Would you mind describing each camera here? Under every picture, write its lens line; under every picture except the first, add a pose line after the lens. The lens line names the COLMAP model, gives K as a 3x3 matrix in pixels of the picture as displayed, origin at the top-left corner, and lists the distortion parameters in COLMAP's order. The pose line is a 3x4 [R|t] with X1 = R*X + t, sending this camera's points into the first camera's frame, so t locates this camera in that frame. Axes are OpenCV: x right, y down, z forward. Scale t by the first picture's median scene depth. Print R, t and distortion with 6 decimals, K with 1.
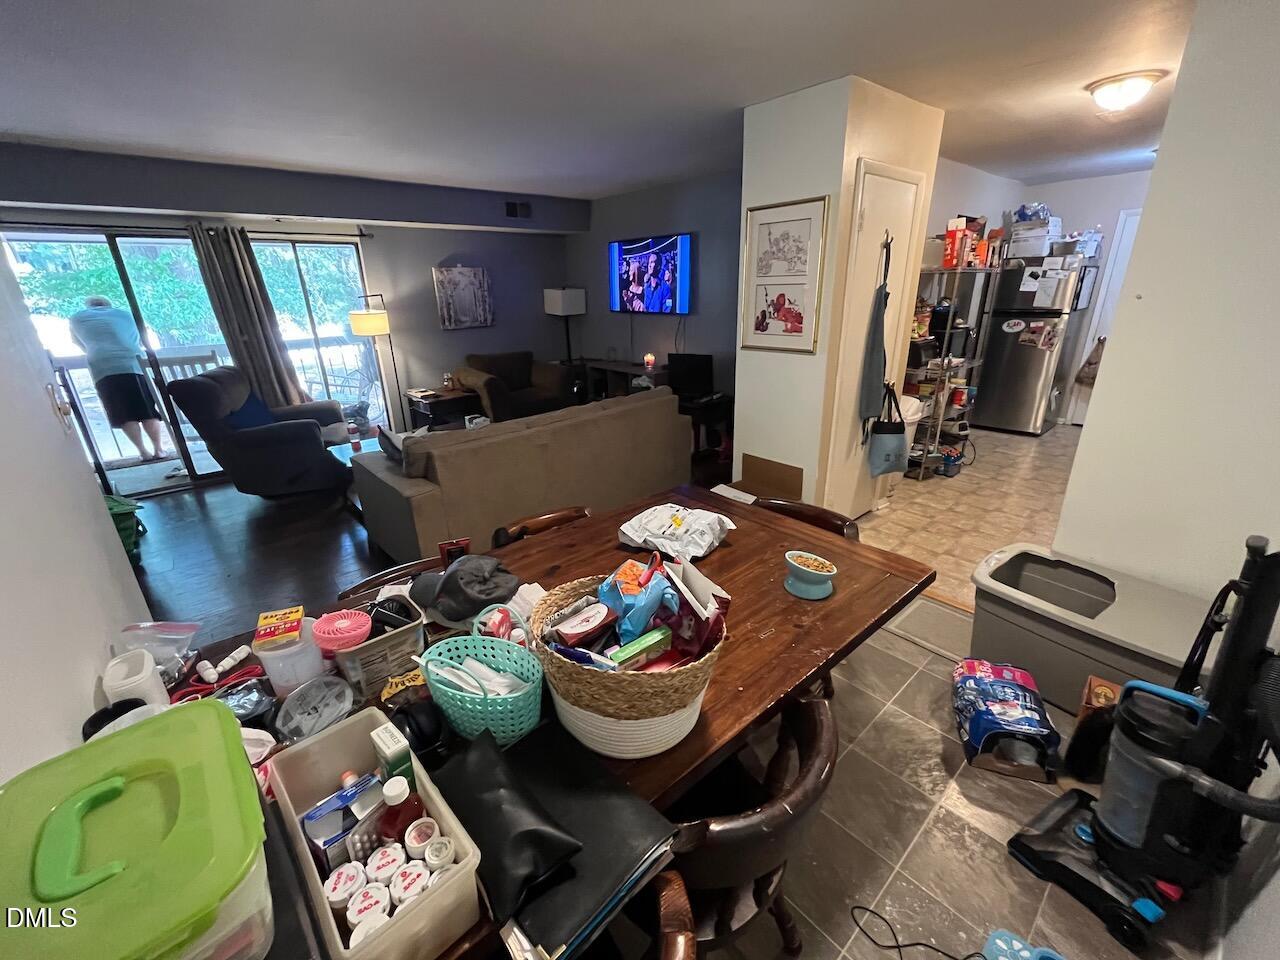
lens RADIAL K [[524.1, 0, 640.3], [0, 524.1, 479.6], [0, 0, 1]] dist [-0.001501, -0.000073]
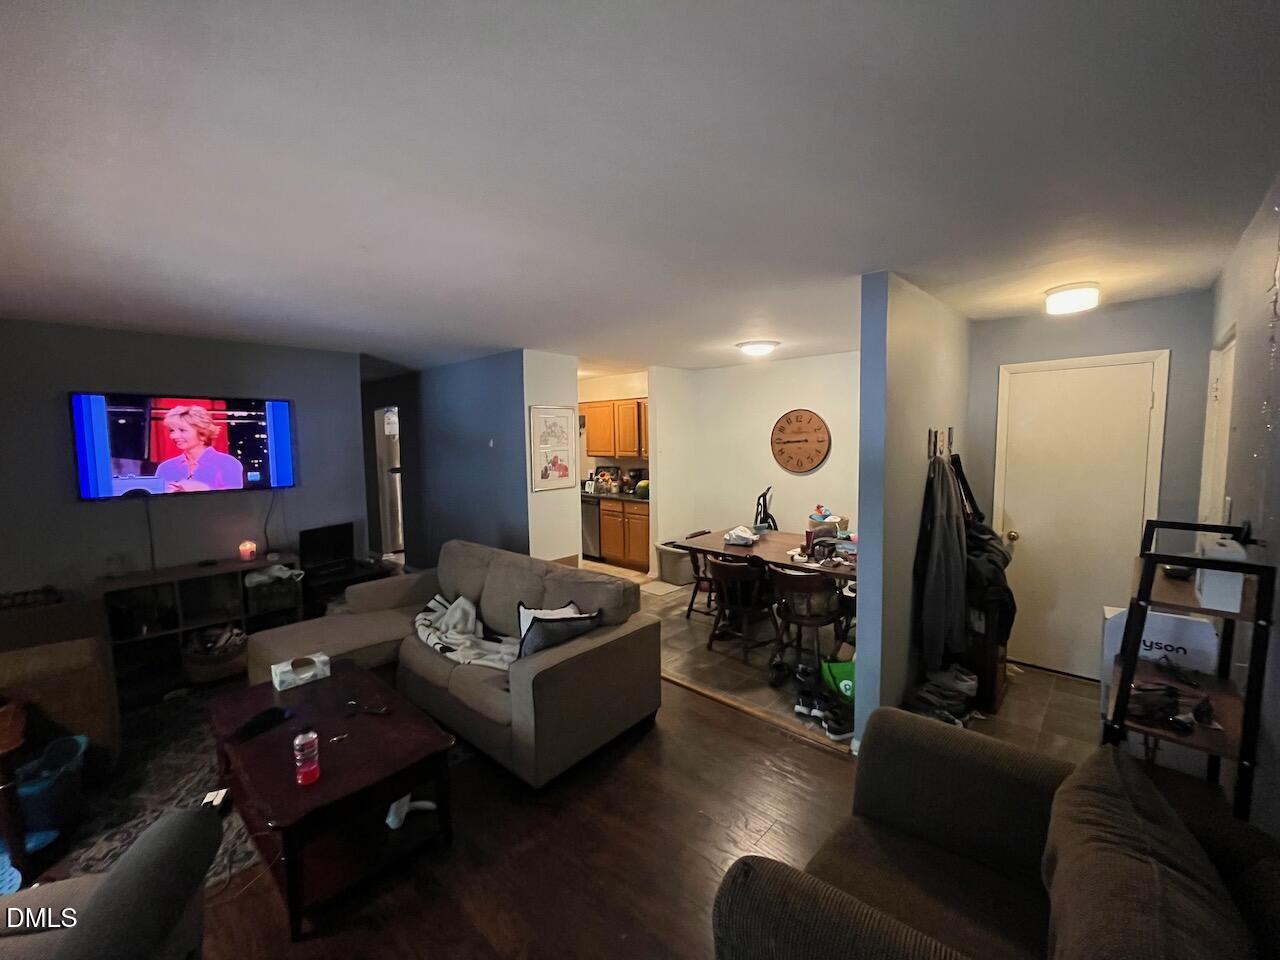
lens RADIAL K [[524.1, 0, 639.5], [0, 524.1, 481.9], [0, 0, 1]] dist [-0.001501, -0.000073]
pose [[-0.102770, -0.061664, 0.992792, -1.404189], [0.360992, 0.927719, 0.094991, -0.337487], [-0.926889, 0.368152, -0.073082, 0.900001]]
